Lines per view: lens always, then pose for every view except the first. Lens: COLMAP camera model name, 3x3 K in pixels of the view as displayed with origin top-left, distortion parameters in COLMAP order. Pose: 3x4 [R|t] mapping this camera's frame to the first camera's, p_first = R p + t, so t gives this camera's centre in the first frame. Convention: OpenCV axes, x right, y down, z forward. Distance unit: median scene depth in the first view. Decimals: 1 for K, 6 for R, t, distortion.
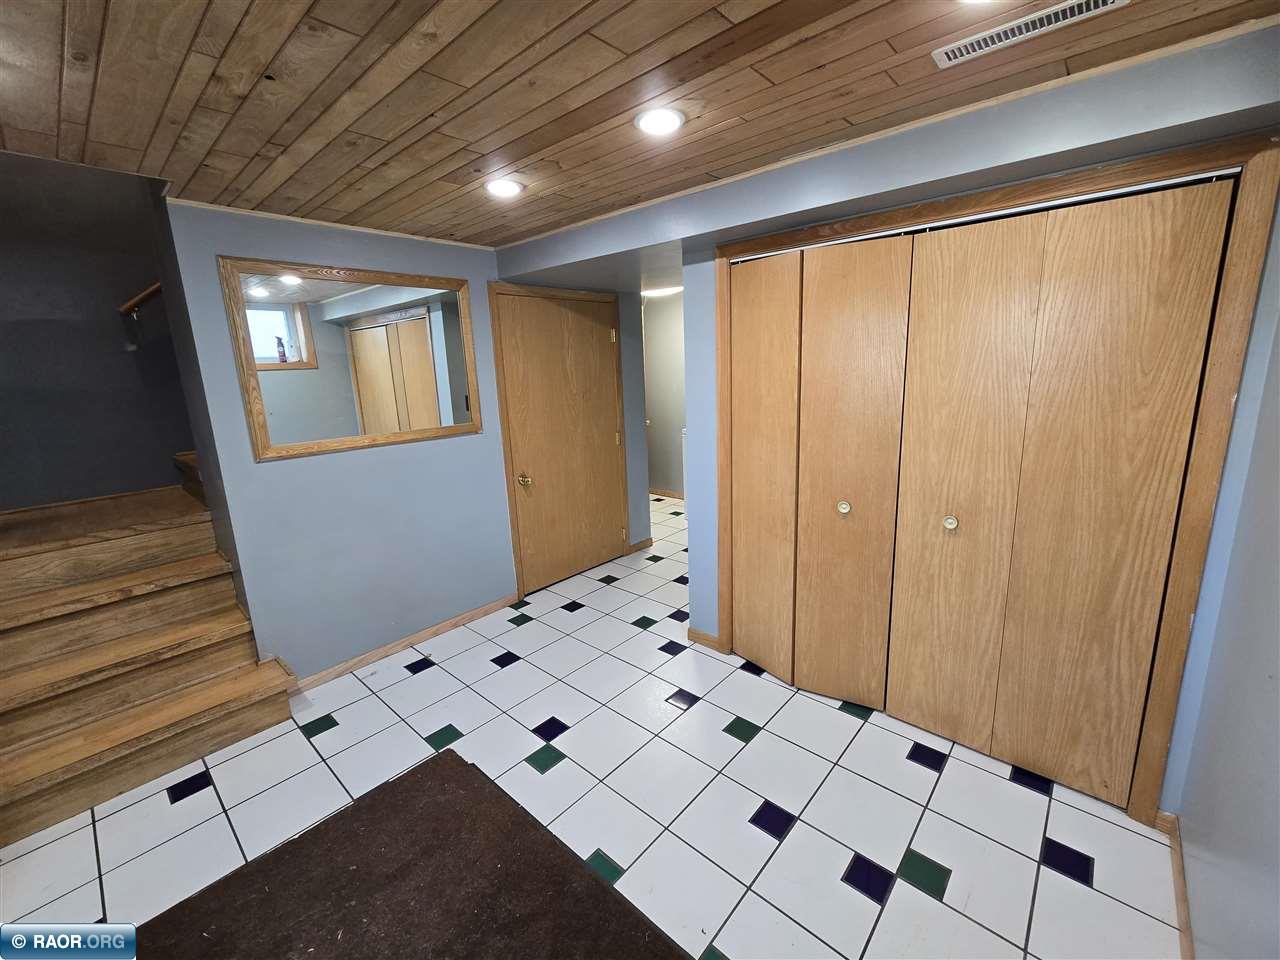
lens RADIAL K [[526.5, 0, 652.3], [0, 526.5, 469.3], [0, 0, 1]] dist [-0.002305, 0.000634]
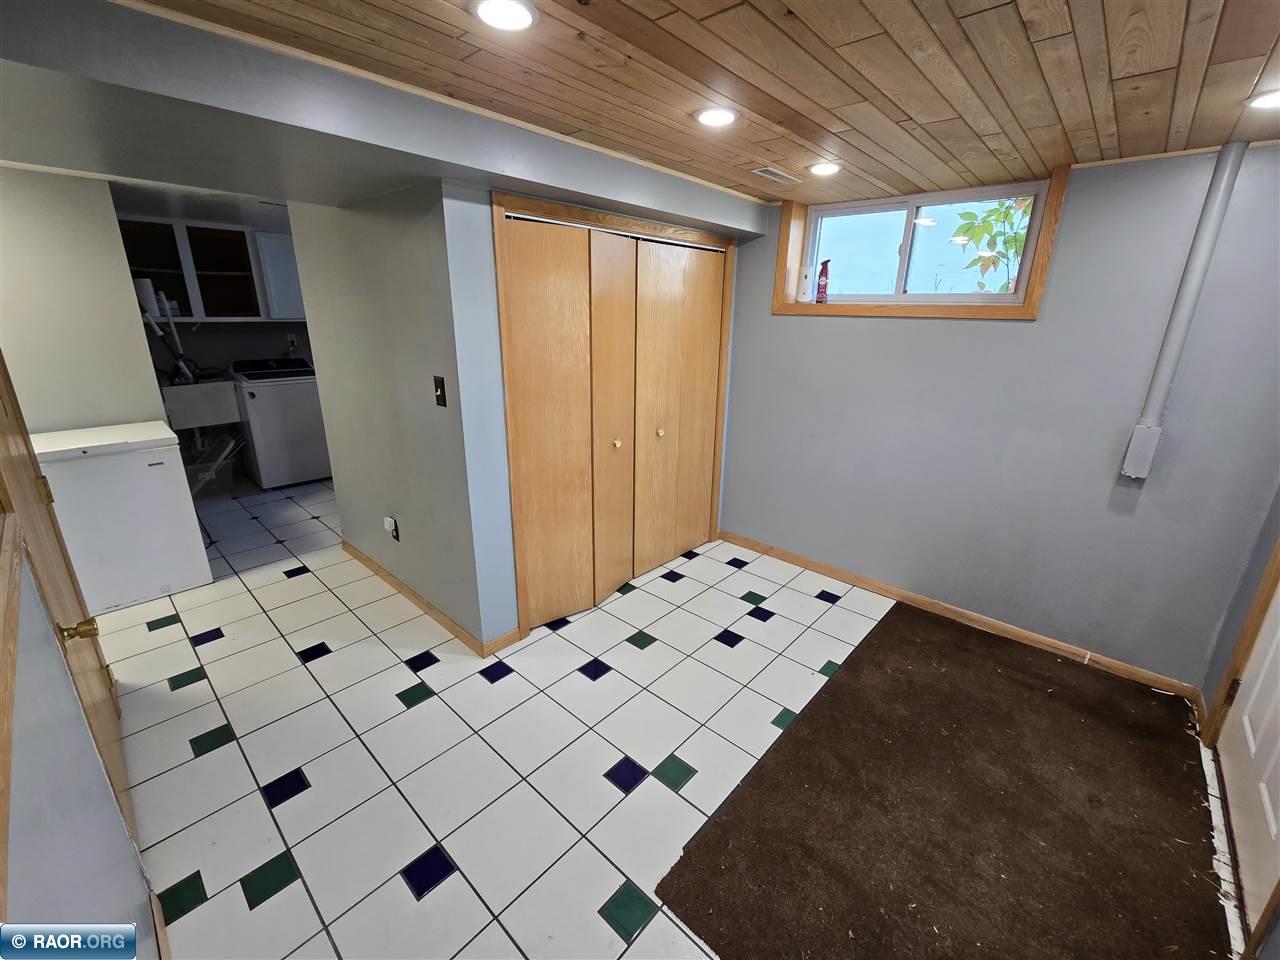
lens RADIAL K [[526.5, 0, 652.3], [0, 526.5, 469.3], [0, 0, 1]] dist [-0.002305, 0.000634]
pose [[0.005258, -0.253717, 0.967264, -0.967120], [0.180595, 0.951614, 0.248630, -0.184742], [-0.983544, 0.173375, 0.050824, 0.917369]]
